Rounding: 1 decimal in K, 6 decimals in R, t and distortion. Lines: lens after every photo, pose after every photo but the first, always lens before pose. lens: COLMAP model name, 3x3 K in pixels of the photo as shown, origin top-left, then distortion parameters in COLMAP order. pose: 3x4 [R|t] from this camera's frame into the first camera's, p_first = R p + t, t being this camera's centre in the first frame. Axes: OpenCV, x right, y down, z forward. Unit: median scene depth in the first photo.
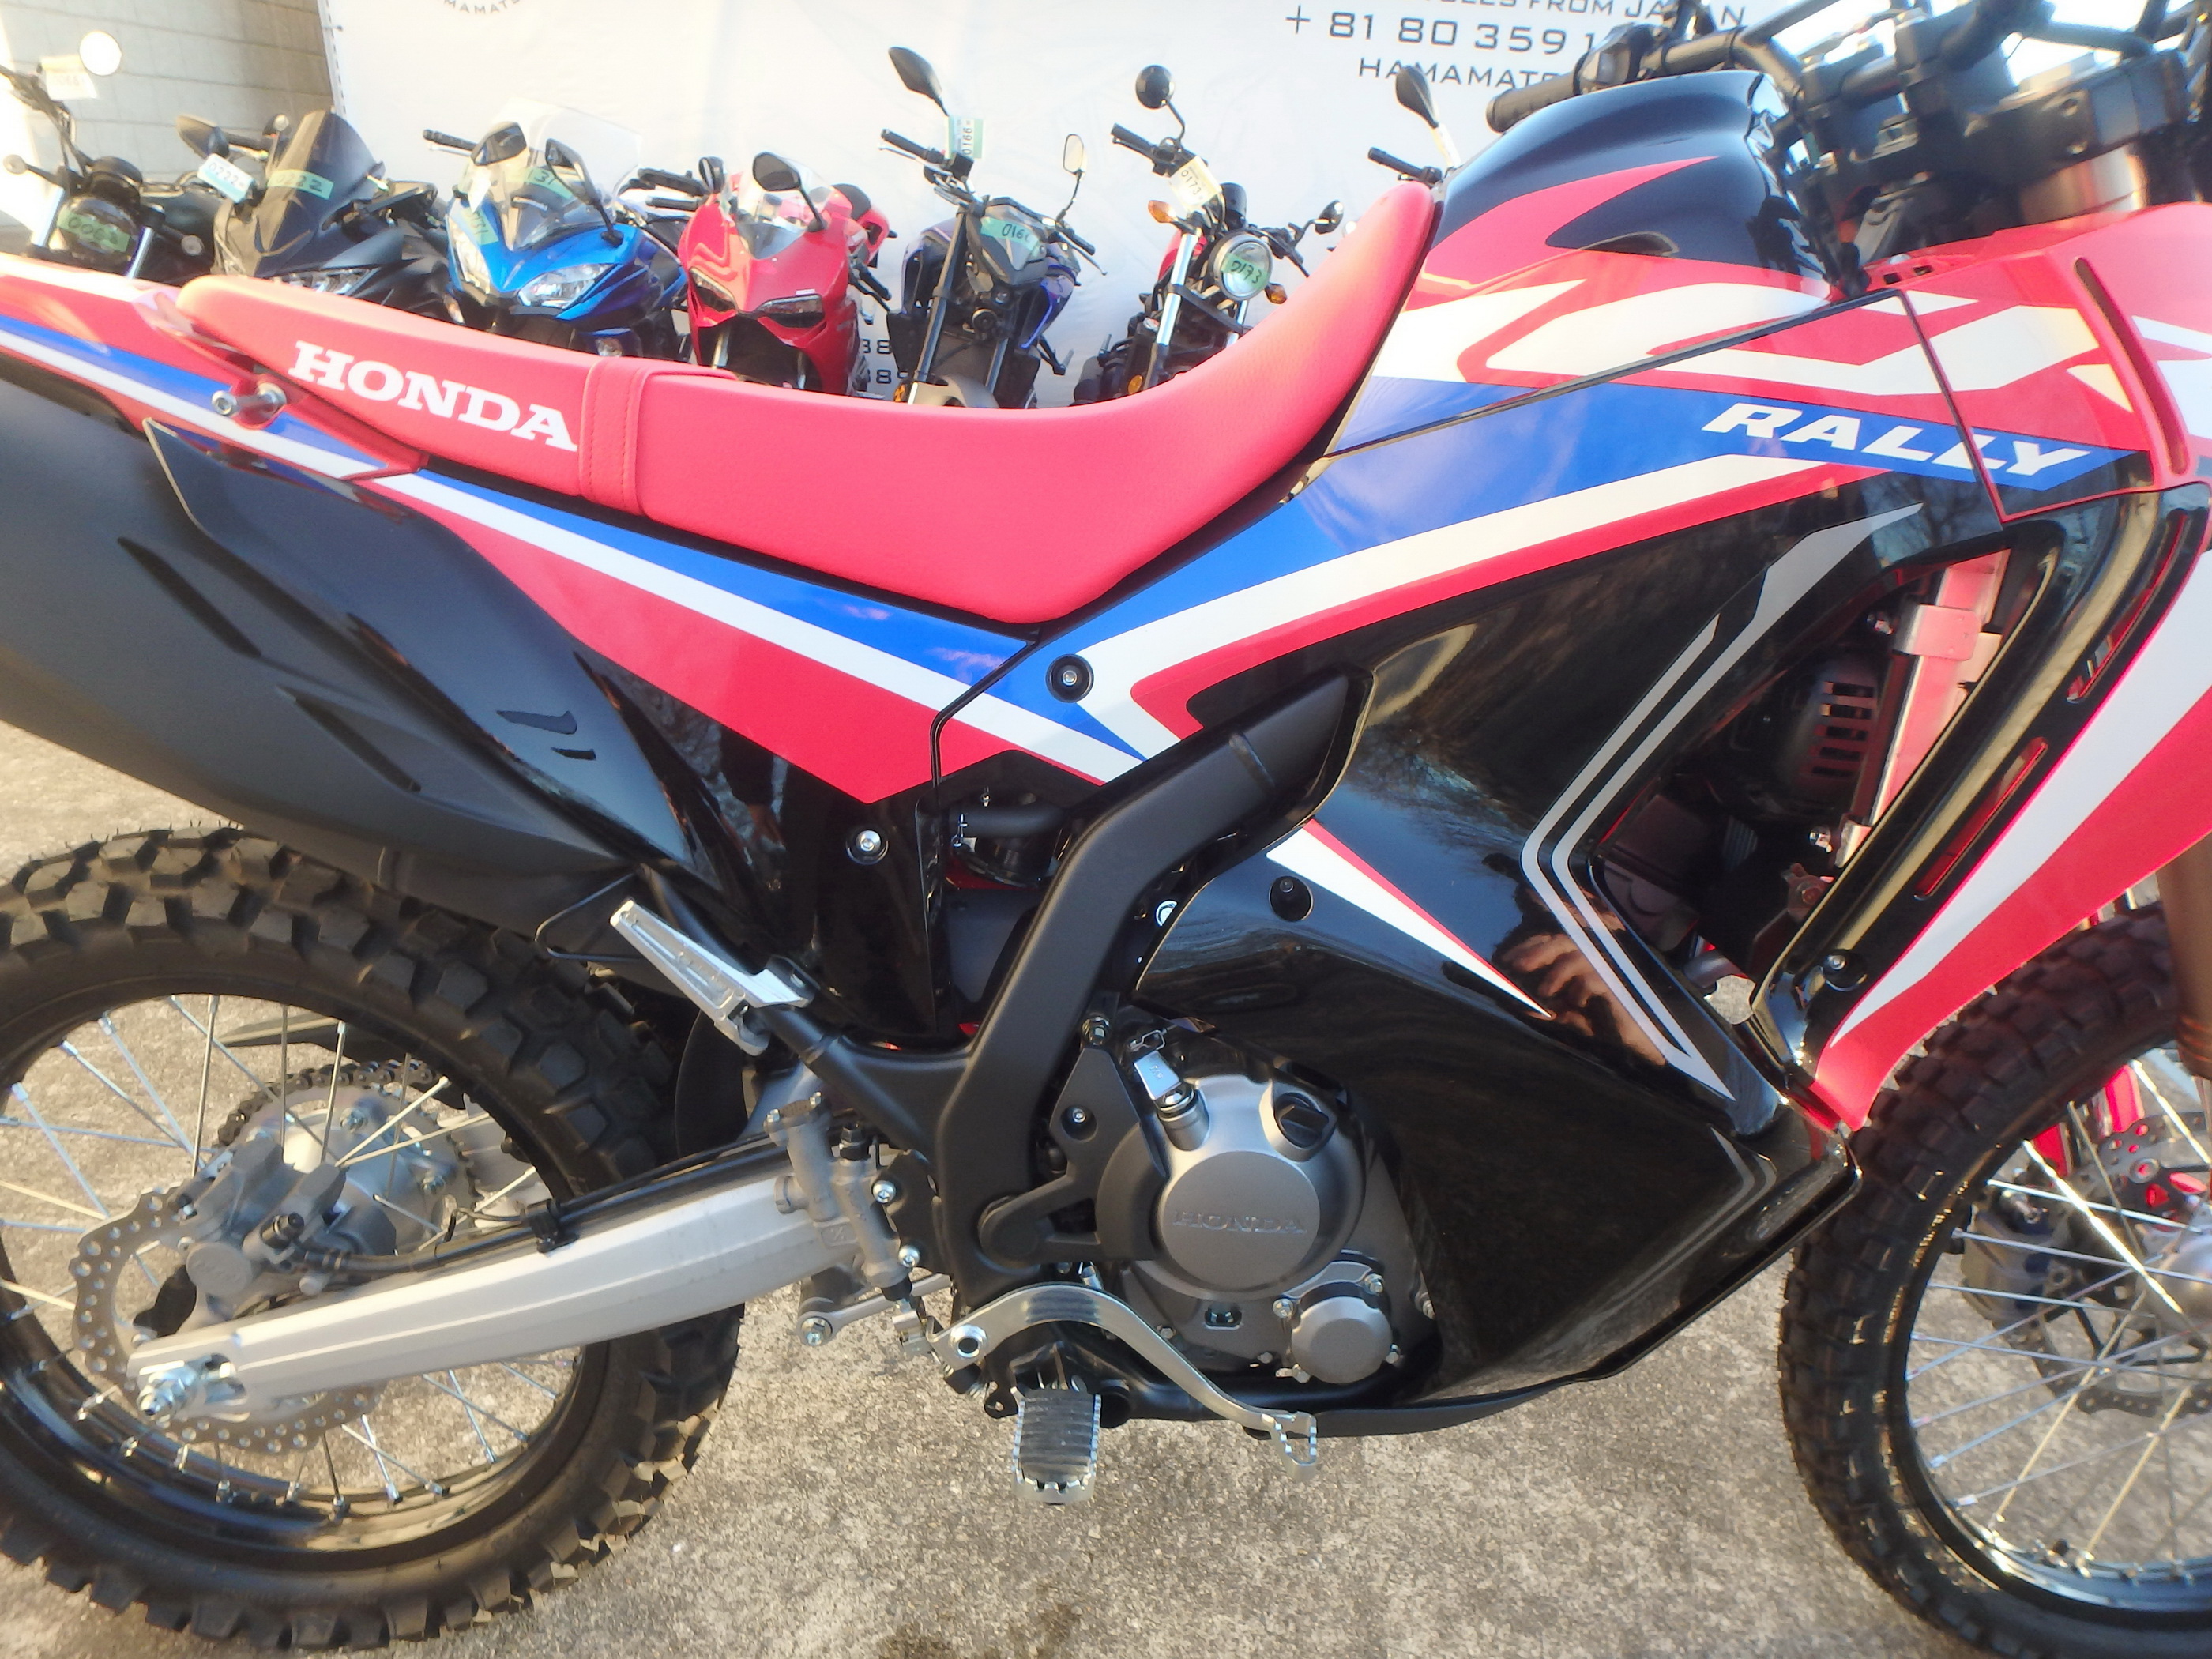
lens RADIAL K [[1364.3, 0, 1106.0], [0, 1364.3, 829.5], [0, 0, 1]] dist [-0.028236, -0.000277]
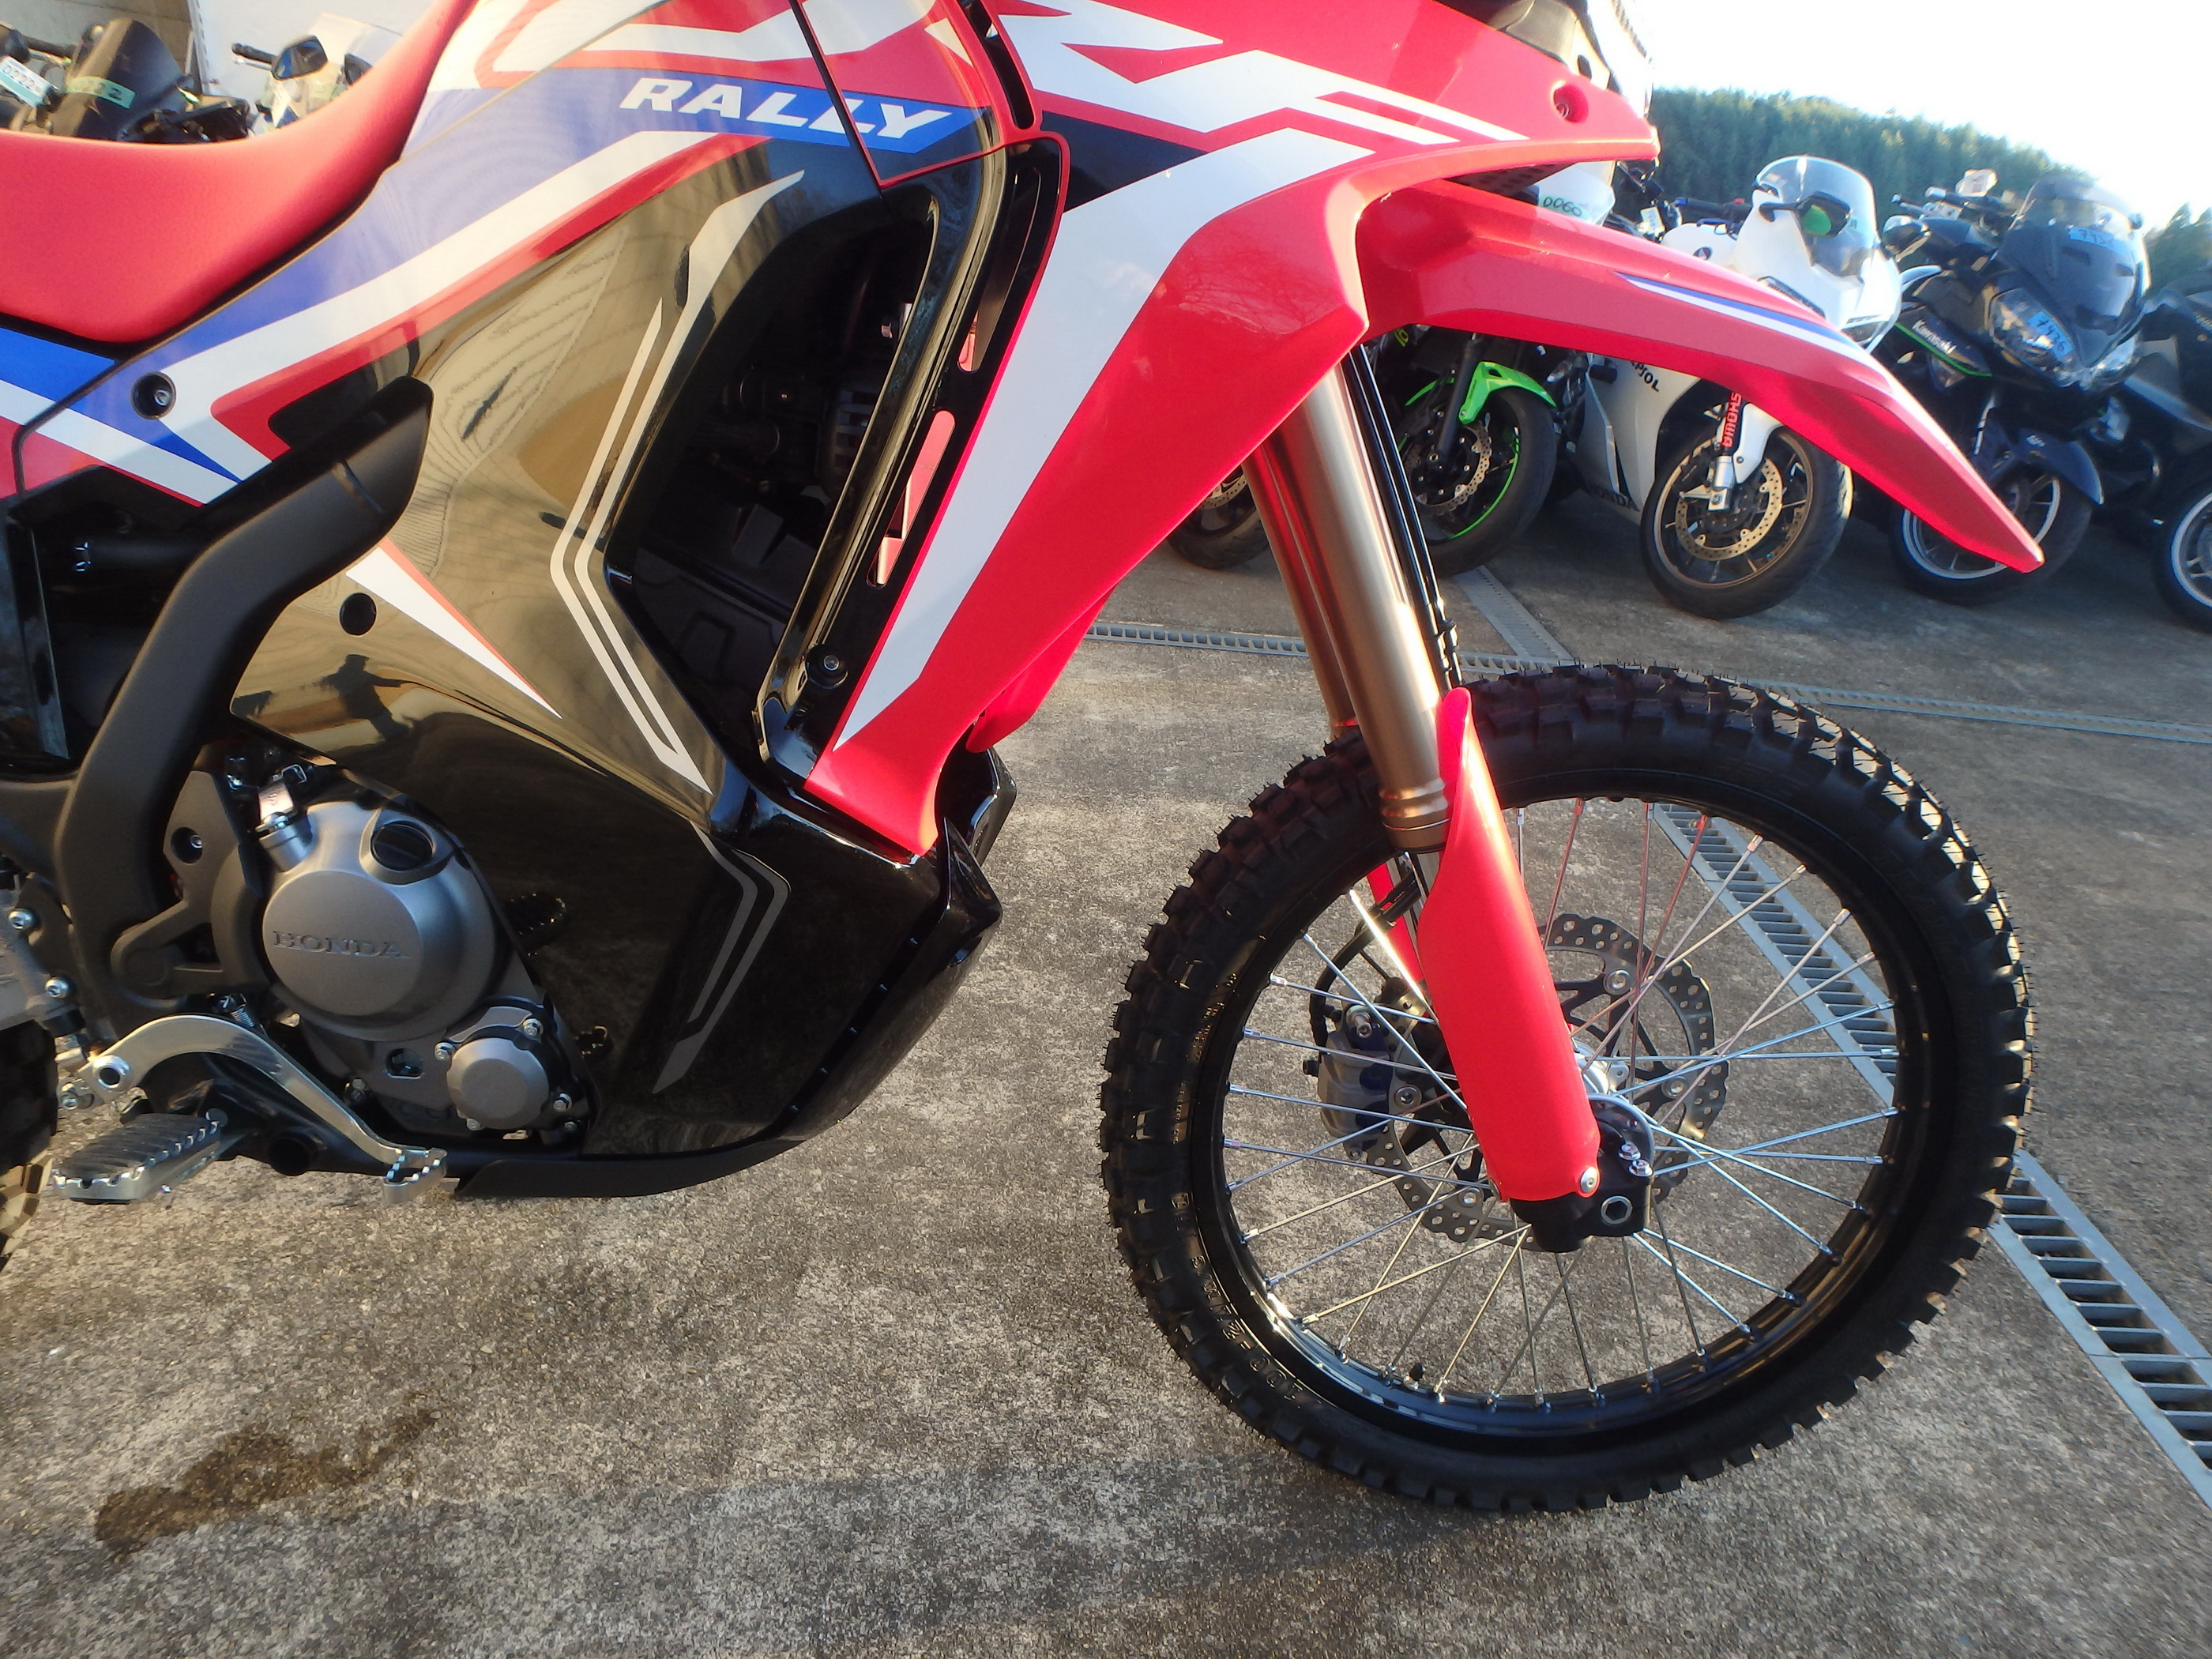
lens RADIAL K [[1359.7, 0, 1113.2], [0, 1359.7, 827.3], [0, 0, 1]] dist [-0.035681, 0.015196]
pose [[0.999727, 0.016775, 0.016249, 0.449278], [-0.016714, 0.999853, -0.003904, 0.135036], [-0.016312, 0.003631, 0.999860, -0.004937]]
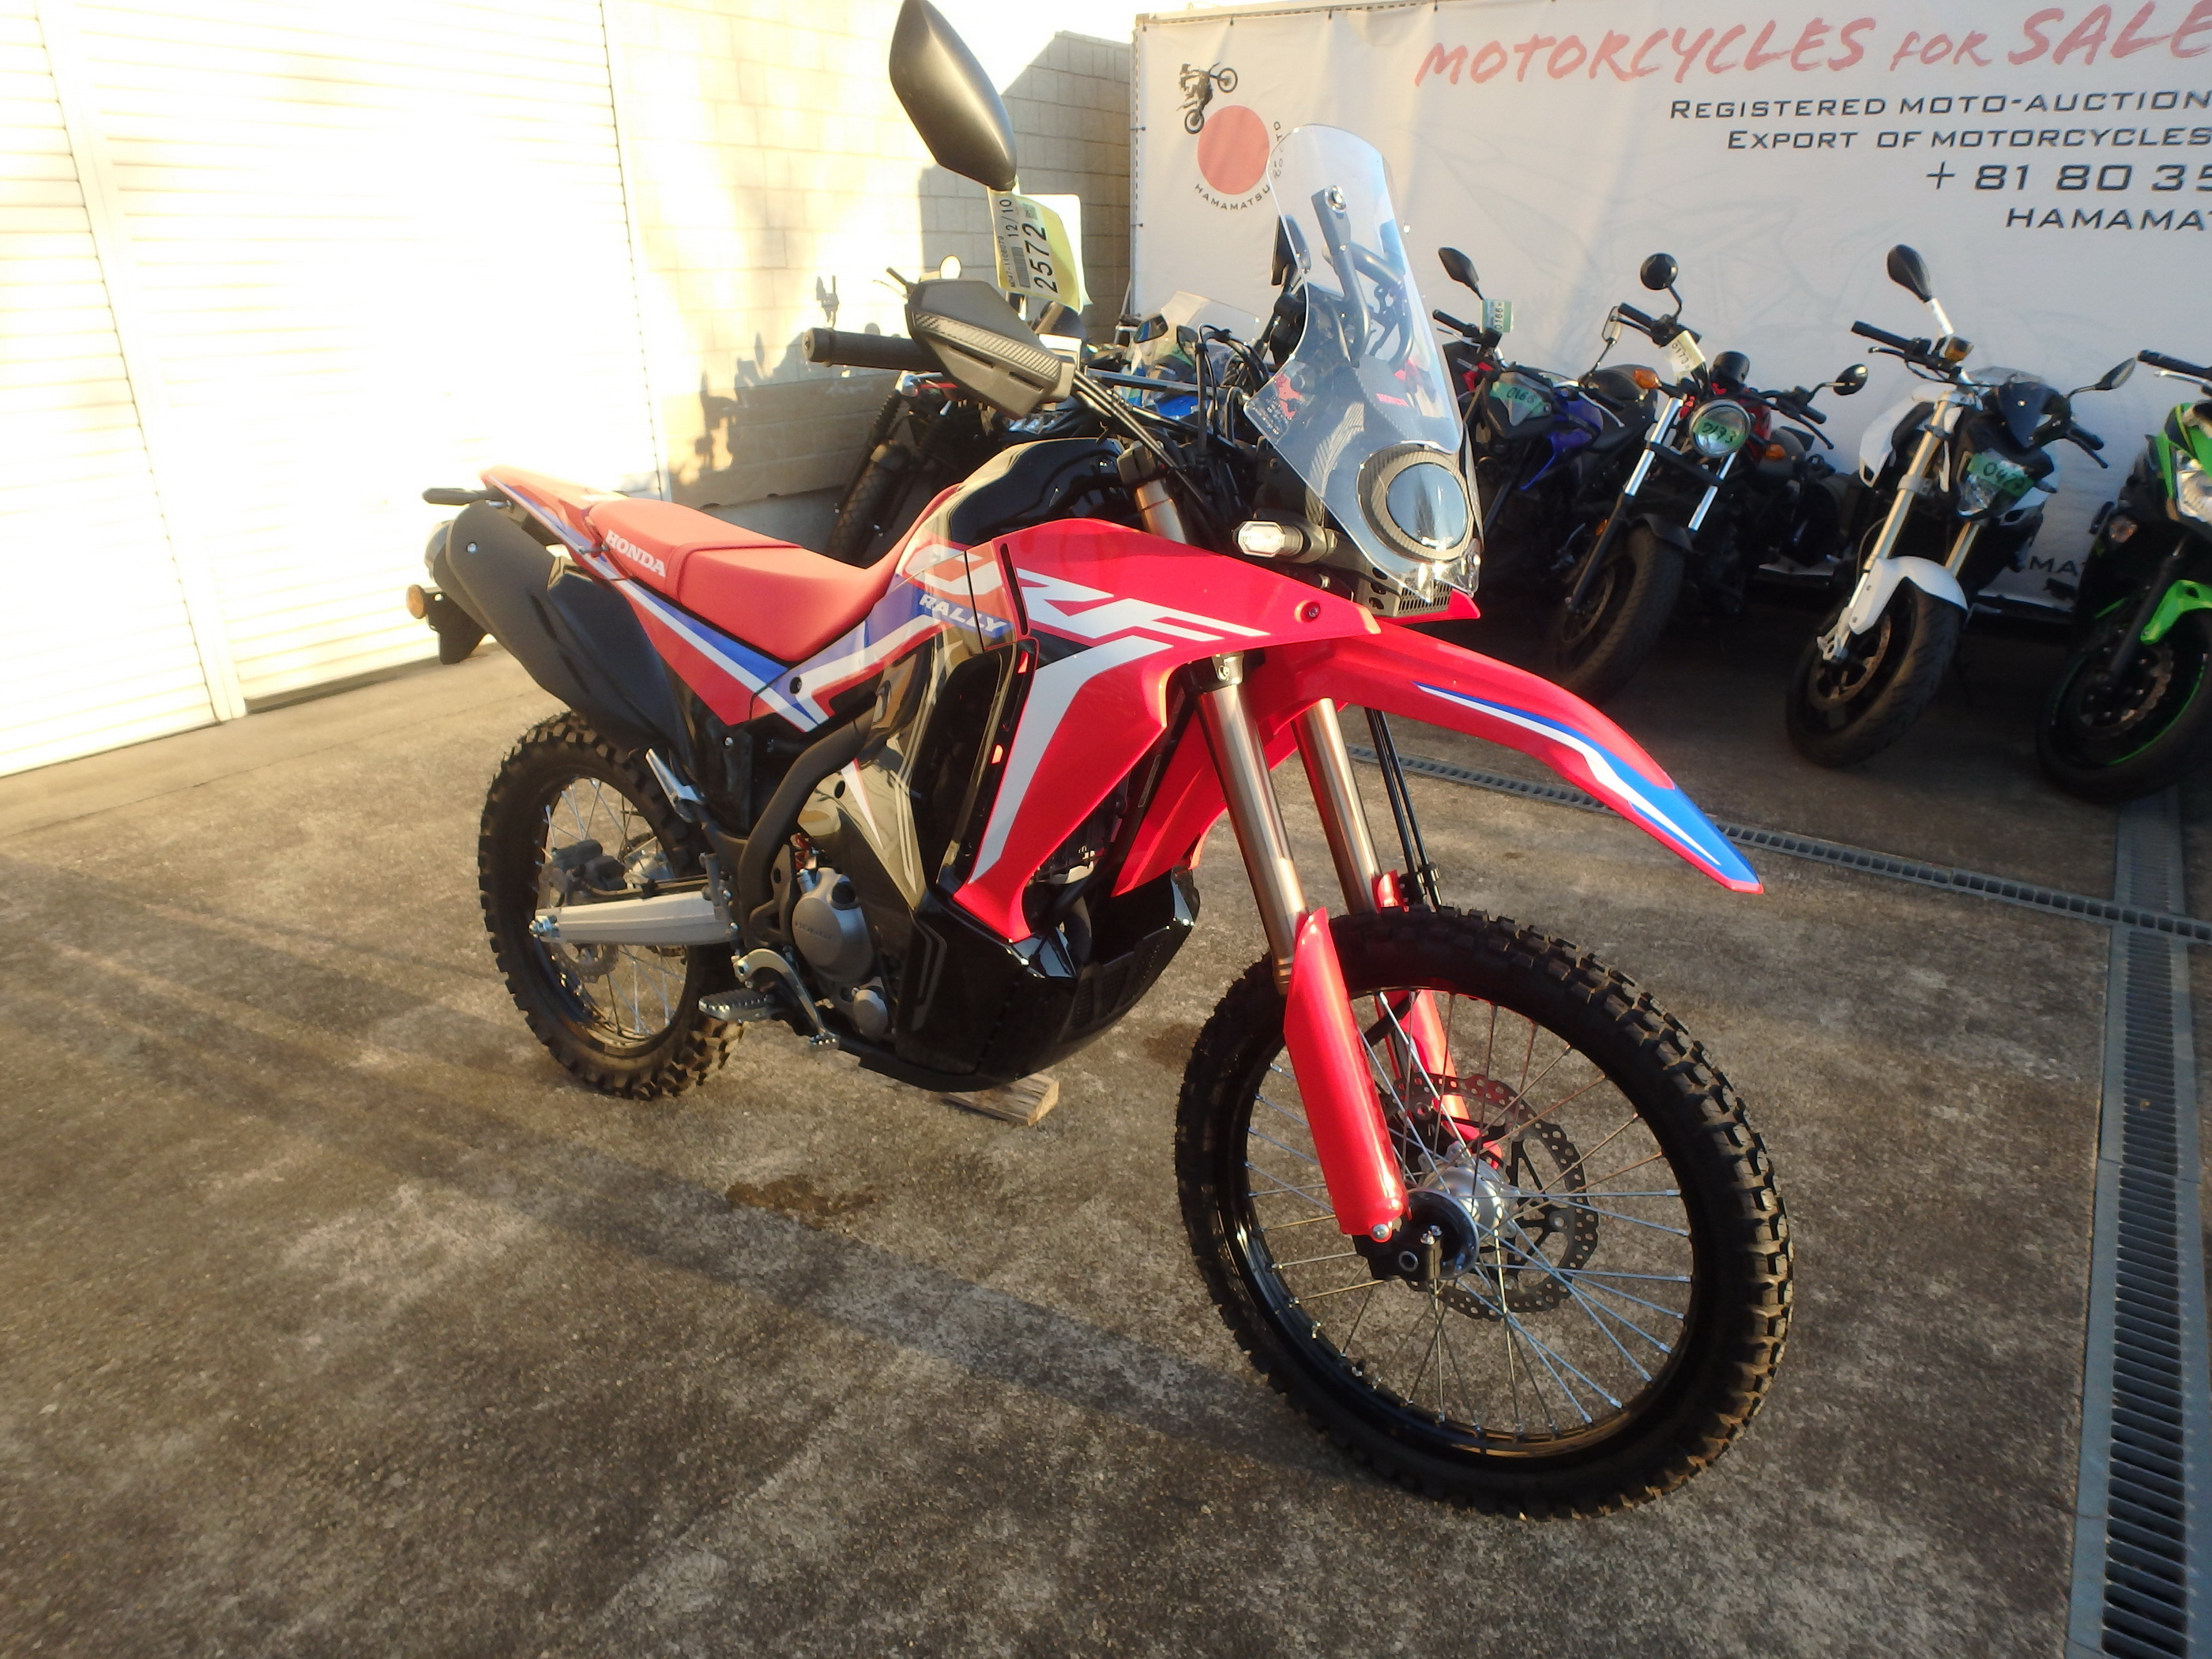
lens RADIAL K [[1423.0, 0, 1178.9], [0, 1423.0, 829.2], [0, 0, 1]] dist [-0.046845, 0.003726]
pose [[0.828690, 0.165176, -0.534780, 1.253568], [-0.202719, 0.979167, -0.011698, 0.019334], [0.521707, 0.118104, 0.844910, -0.471001]]
